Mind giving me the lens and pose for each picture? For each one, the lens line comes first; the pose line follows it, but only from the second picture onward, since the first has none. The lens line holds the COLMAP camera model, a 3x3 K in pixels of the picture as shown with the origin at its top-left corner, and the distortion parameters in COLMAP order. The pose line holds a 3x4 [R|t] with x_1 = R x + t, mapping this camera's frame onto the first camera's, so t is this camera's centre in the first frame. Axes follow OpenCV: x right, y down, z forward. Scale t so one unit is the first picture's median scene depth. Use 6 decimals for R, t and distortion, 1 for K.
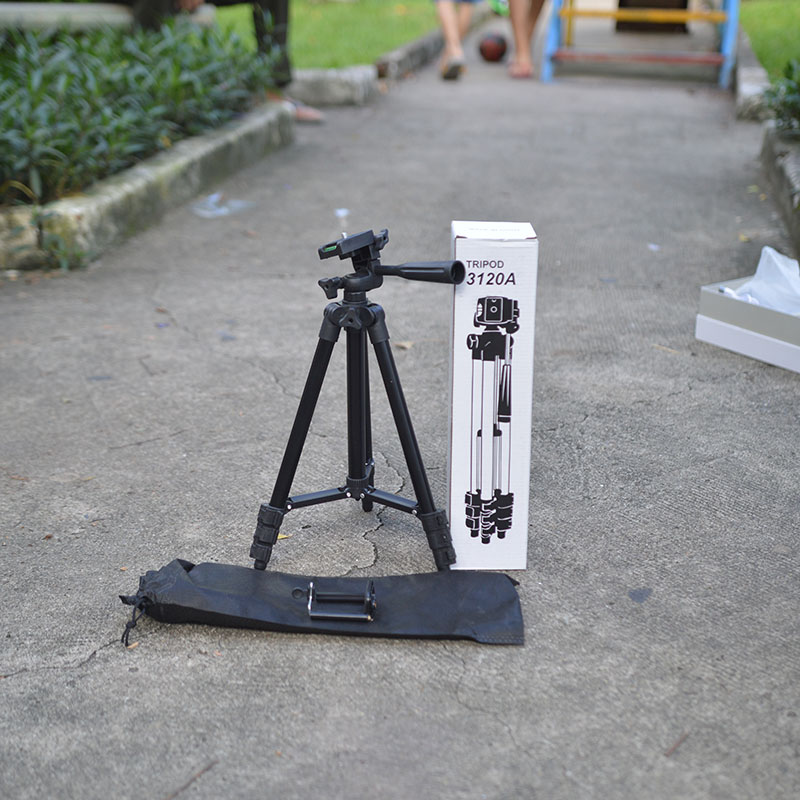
lens RADIAL K [[1614.1, 0, 400.0], [0, 1614.1, 400.0], [0, 0, 1]] dist [0.039089, 0.074405]
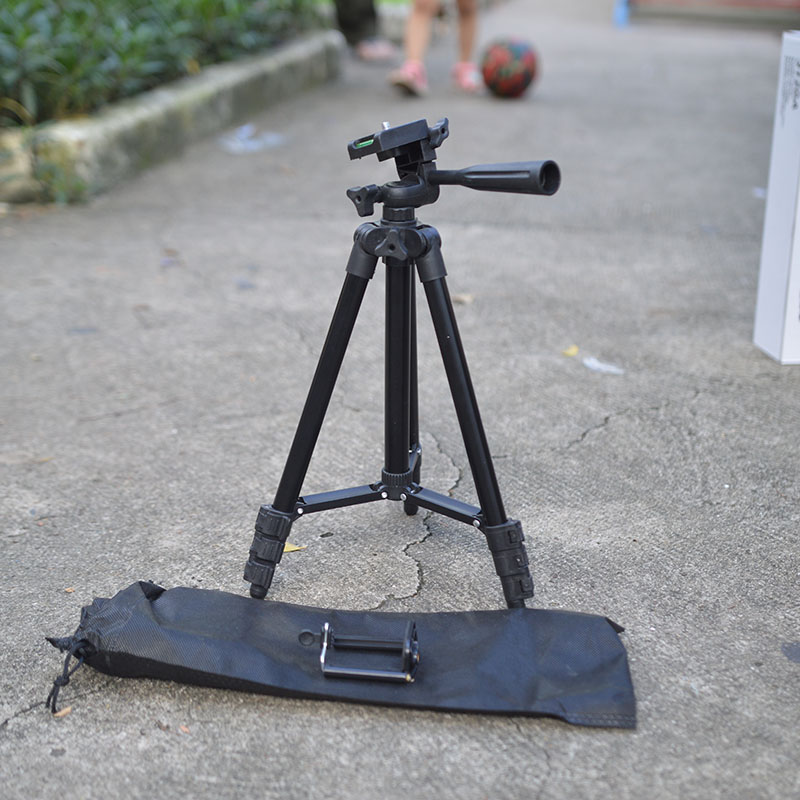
lens RADIAL K [[1614.1, 0, 400.0], [0, 1614.1, 400.0], [0, 0, 1]] dist [0.039089, 0.074405]
pose [[0.999253, 0.023127, -0.030960, -0.003333], [-0.022543, 0.999564, 0.019077, 0.002563], [0.031387, -0.018365, 0.999339, 0.256478]]
